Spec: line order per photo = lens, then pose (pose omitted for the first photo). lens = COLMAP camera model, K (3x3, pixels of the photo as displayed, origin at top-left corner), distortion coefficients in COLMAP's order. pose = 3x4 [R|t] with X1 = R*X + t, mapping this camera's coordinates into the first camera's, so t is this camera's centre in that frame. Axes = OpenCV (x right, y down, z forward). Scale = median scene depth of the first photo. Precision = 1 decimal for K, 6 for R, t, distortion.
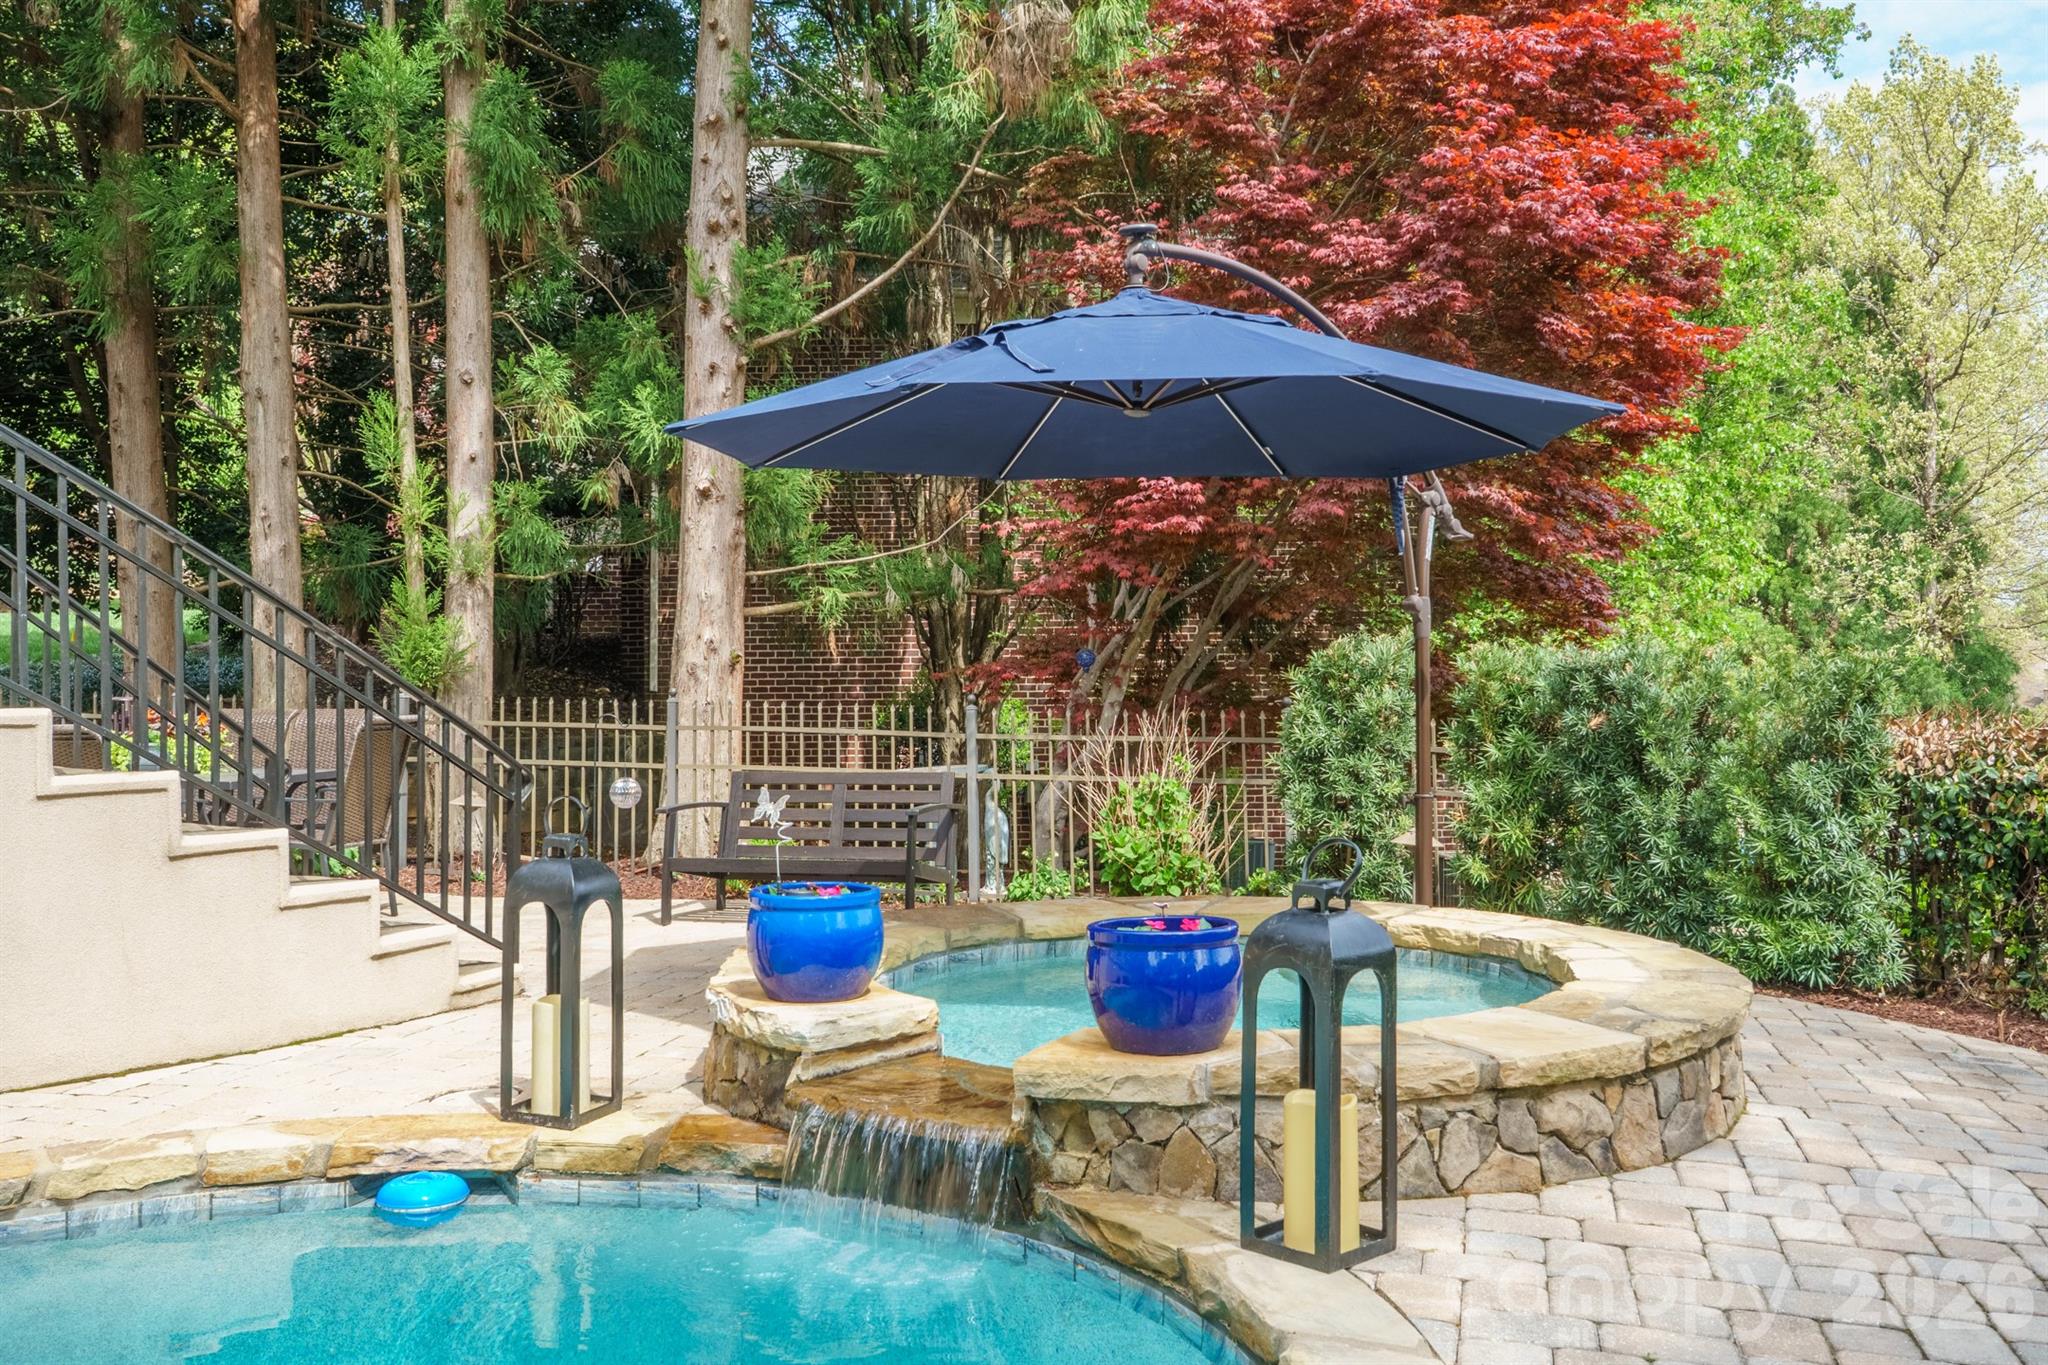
lens RADIAL K [[1812.0, 0, 1024.9], [0, 1812.0, 678.4], [0, 0, 1]] dist [0.010046, 0.002191]
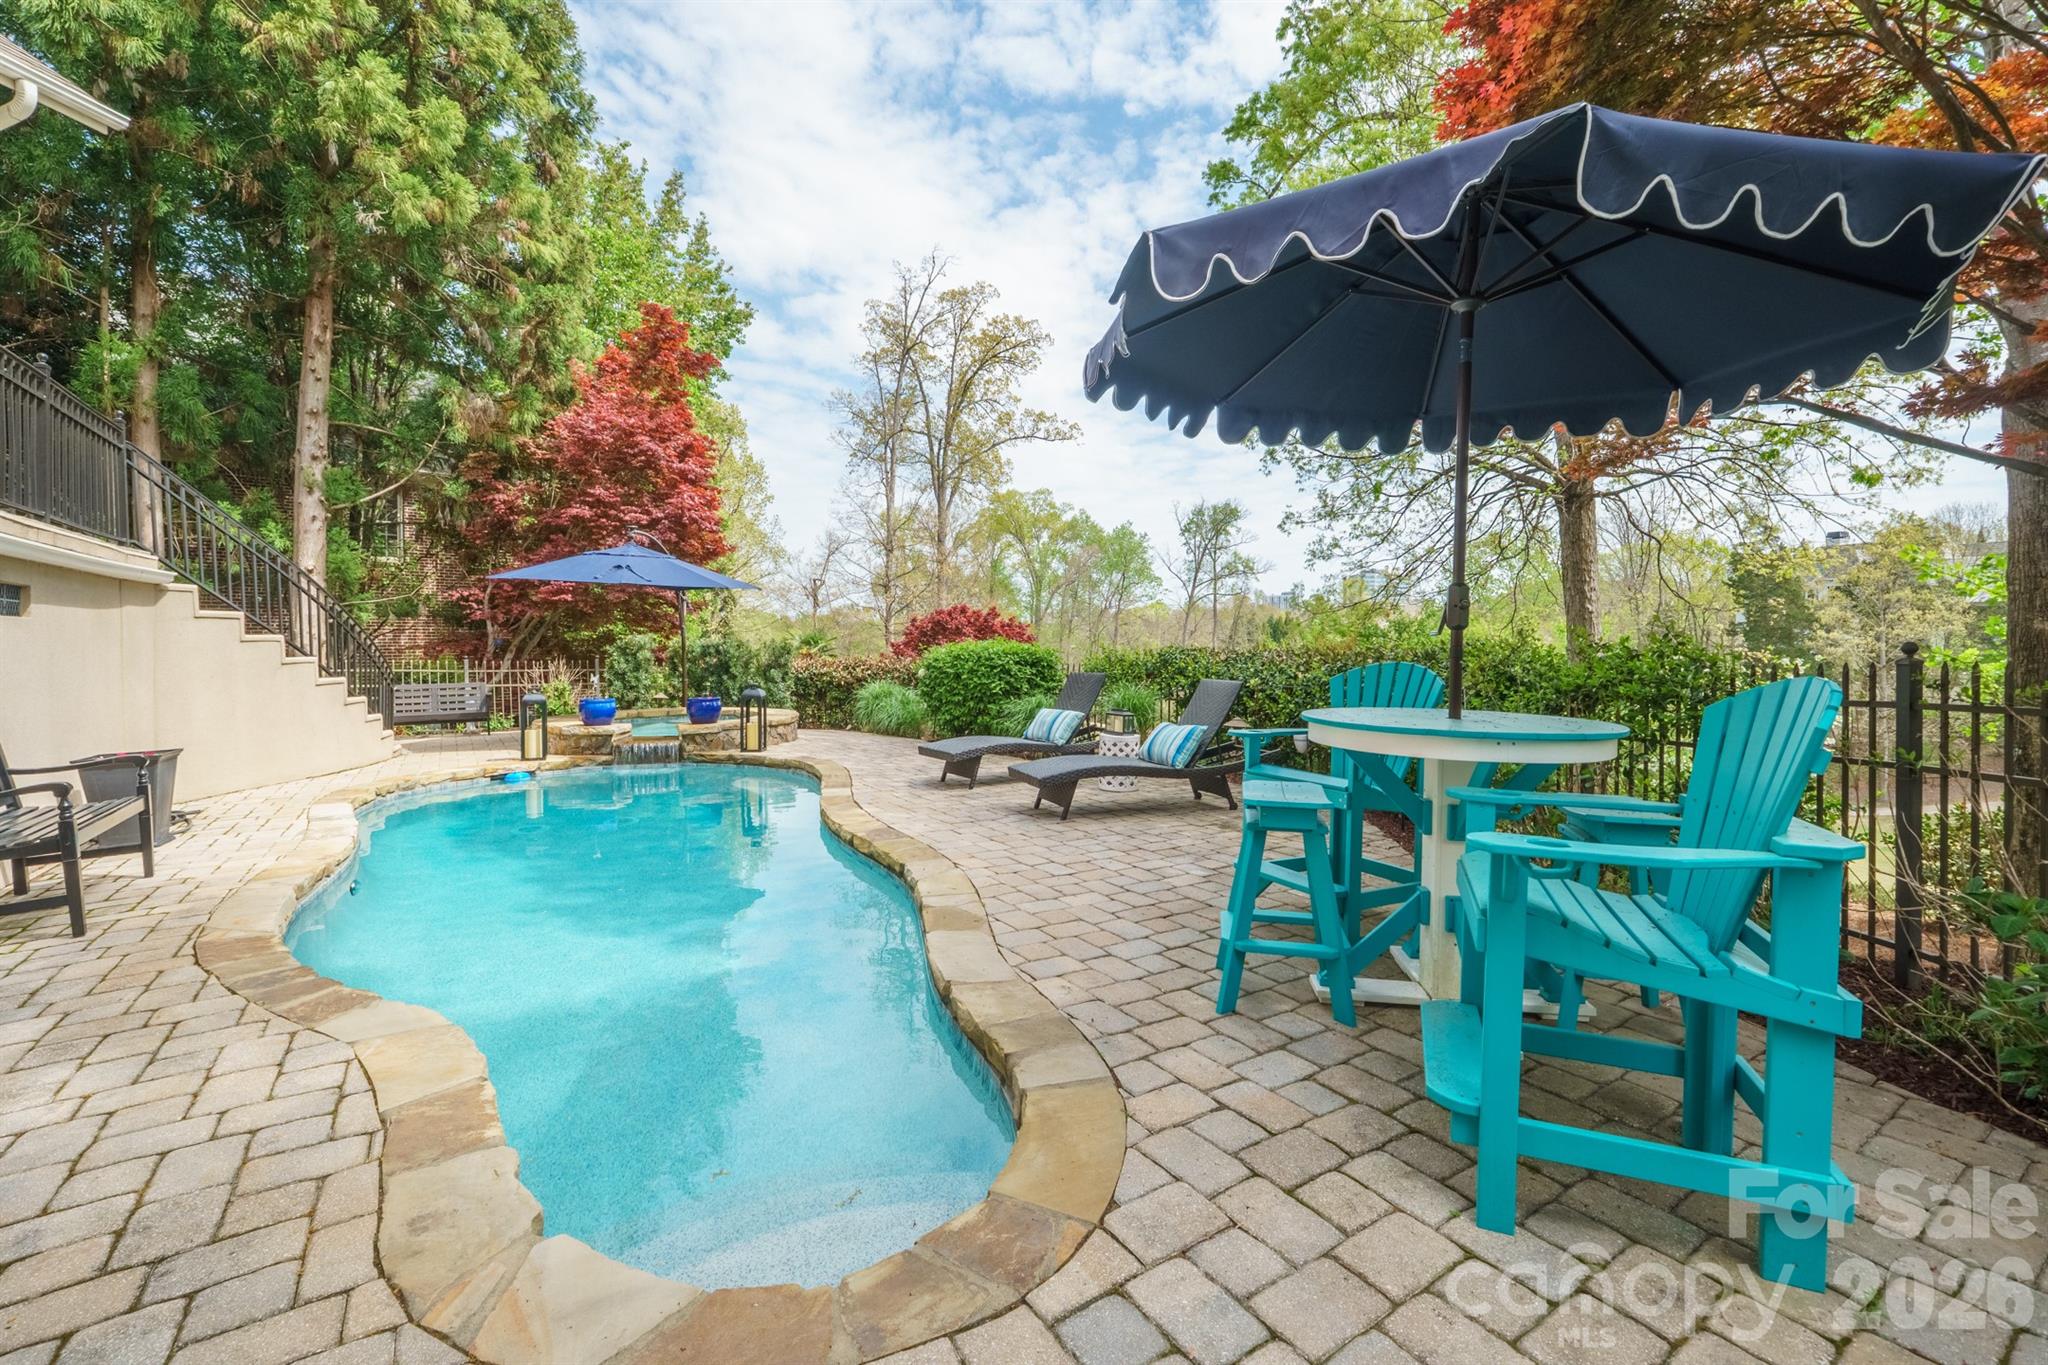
lens RADIAL K [[885.1, 0, 1023.3], [0, 885.1, 669.3], [0, 0, 1]] dist [0.000073, 0.000006]
pose [[0.672995, -0.019104, 0.739400, -0.520105], [0.005801, 0.999772, 0.020551, 0.008545], [-0.739624, -0.009541, 0.672952, -0.572148]]
